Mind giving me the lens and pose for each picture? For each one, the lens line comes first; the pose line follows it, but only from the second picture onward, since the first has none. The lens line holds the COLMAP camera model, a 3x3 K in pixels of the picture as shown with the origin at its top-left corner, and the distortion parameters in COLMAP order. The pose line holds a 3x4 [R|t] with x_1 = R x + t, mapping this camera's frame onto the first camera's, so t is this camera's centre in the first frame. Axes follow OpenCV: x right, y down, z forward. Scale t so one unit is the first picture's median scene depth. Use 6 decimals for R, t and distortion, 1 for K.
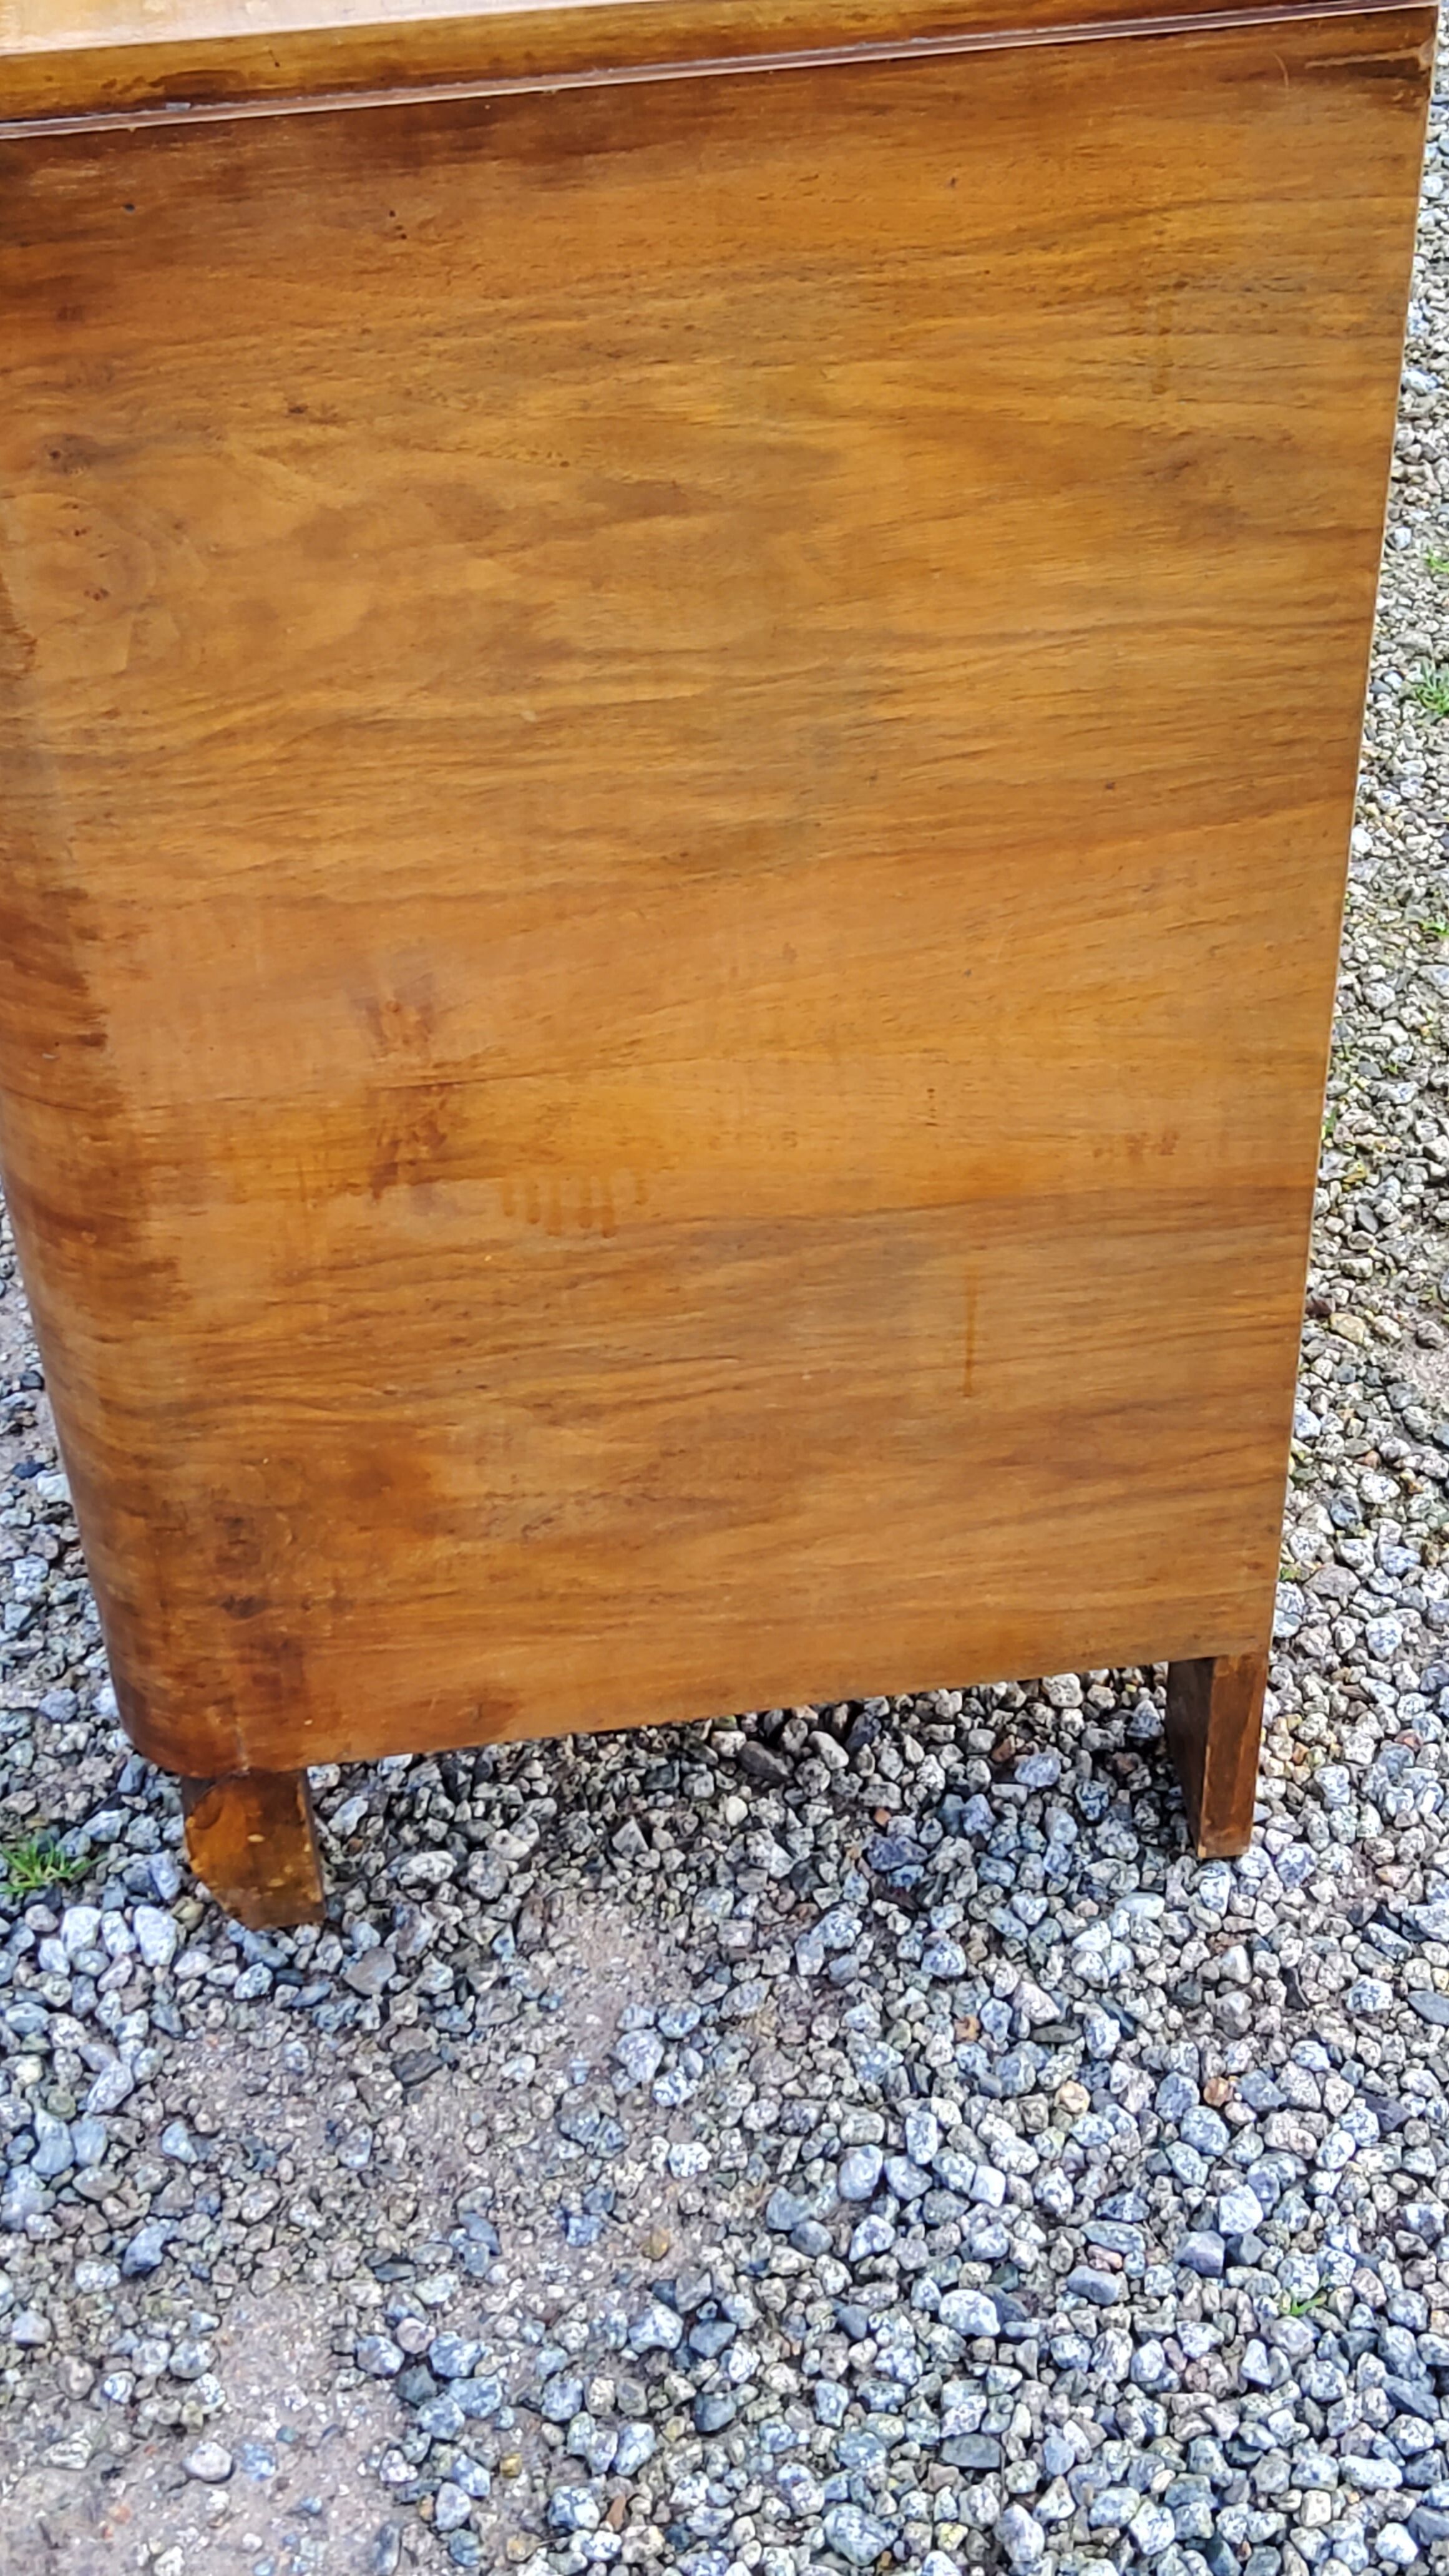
lens RADIAL K [[3868.9, 0, 724.0], [0, 3868.9, 1276.1], [0, 0, 1]] dist [0.107587, 0.000000]
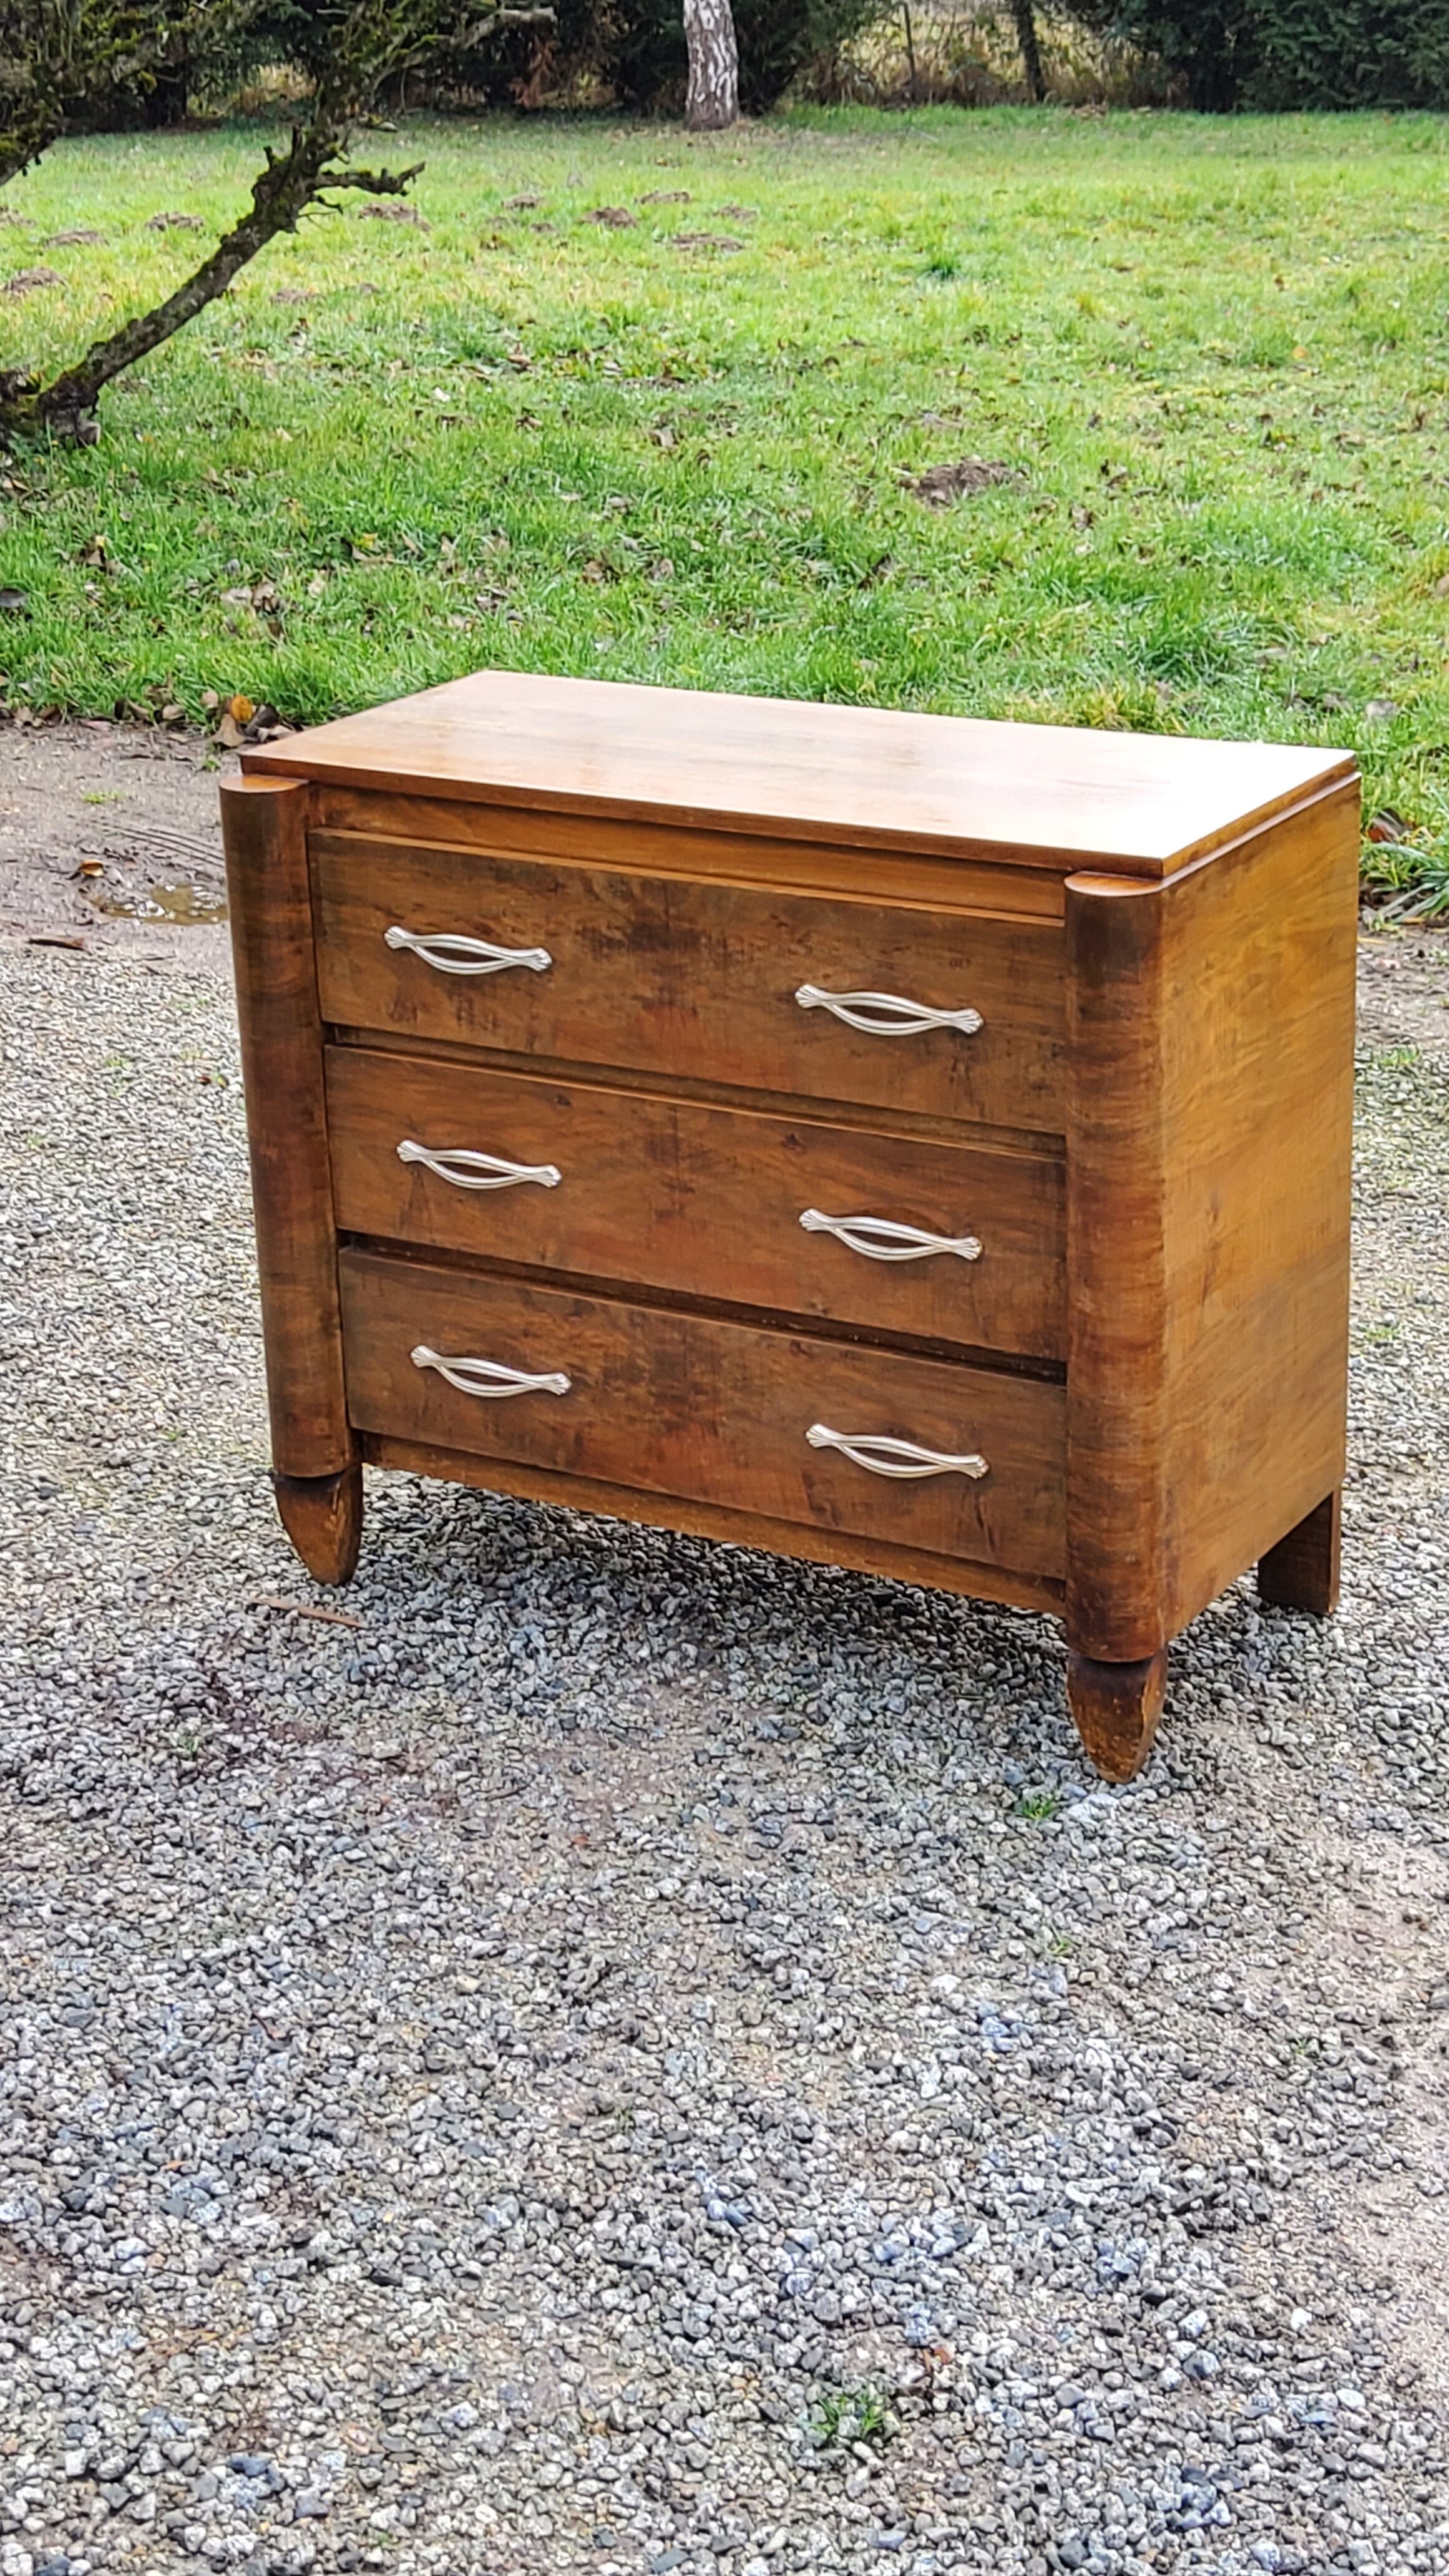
lens RADIAL K [[3868.9, 0, 798.9], [0, 3868.9, 1196.0], [0, 0, 1]] dist [0.107587, 0.000000]
pose [[0.613704, -0.253974, 0.747572, -2.275701], [0.546394, 0.820107, -0.169935, 0.221608], [-0.569930, 0.512759, 0.642073, -0.538429]]
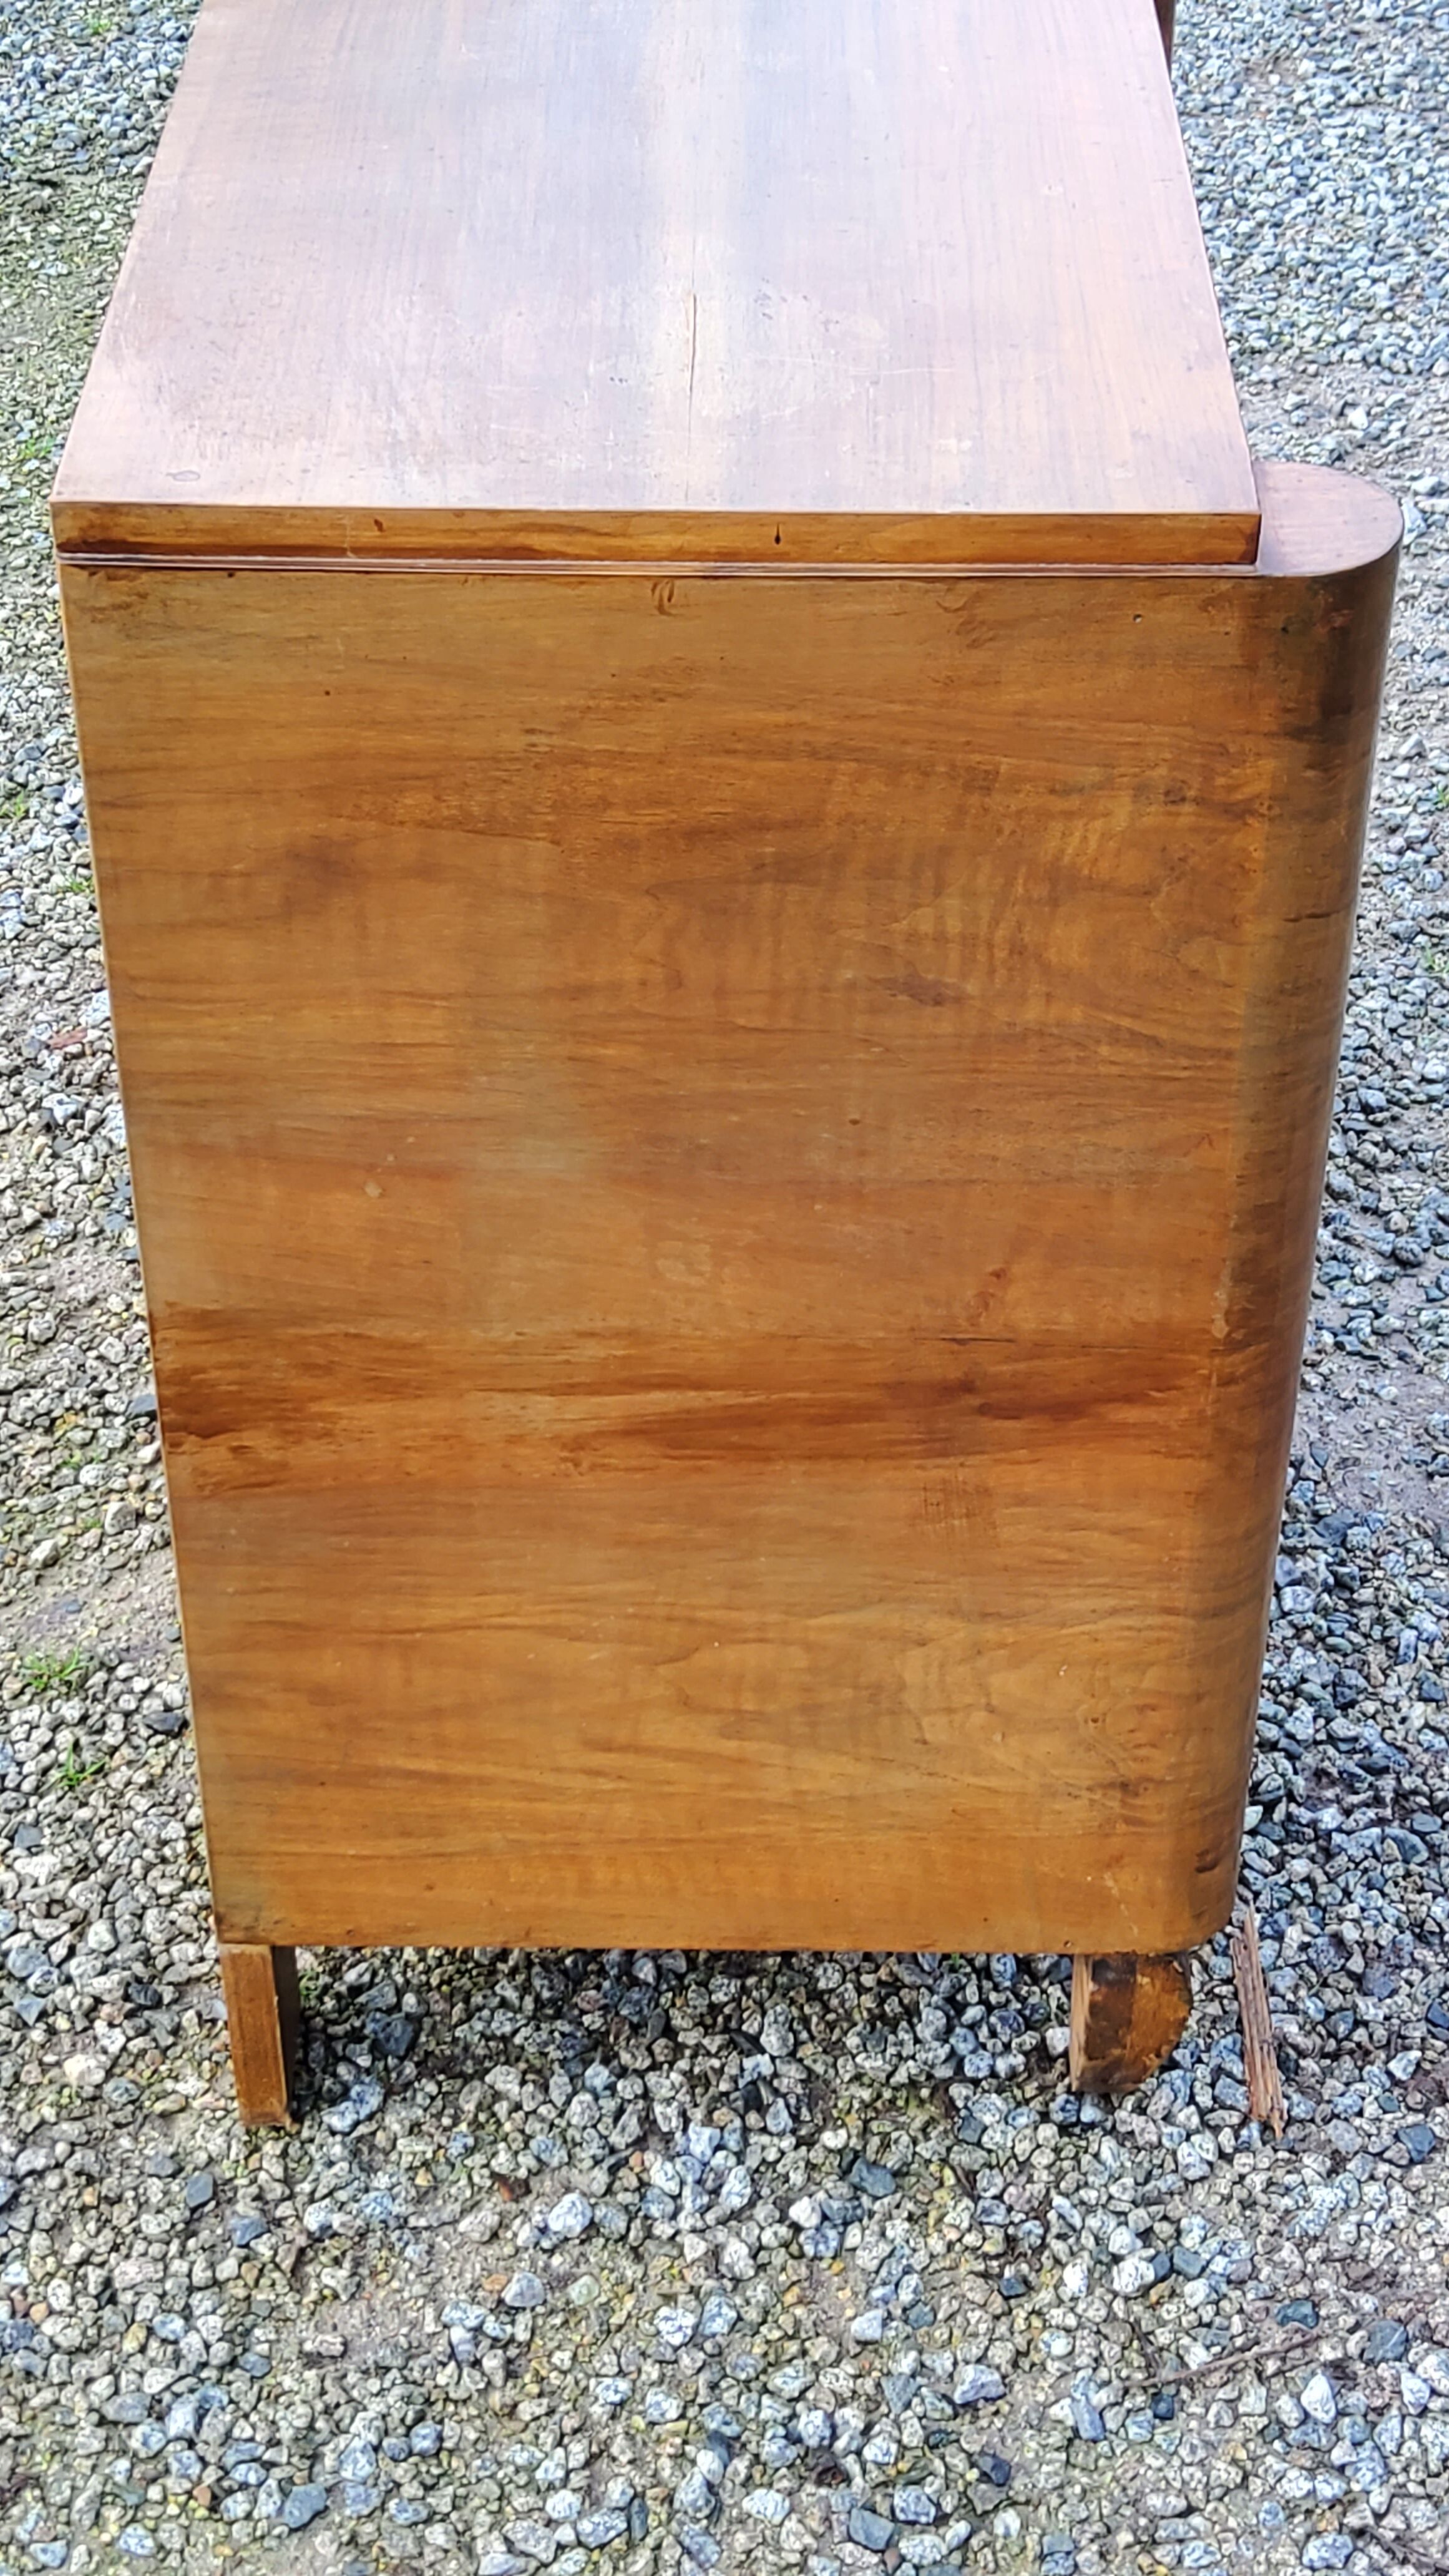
lens RADIAL K [[3868.9, 0, 747.8], [0, 3868.9, 1287.0], [0, 0, 1]] dist [0.107587, 0.000000]
pose [[-0.991297, -0.067155, 0.113228, -0.256915], [0.101433, 0.158619, 0.982116, -1.795773], [-0.083914, 0.985053, -0.150427, 1.785364]]
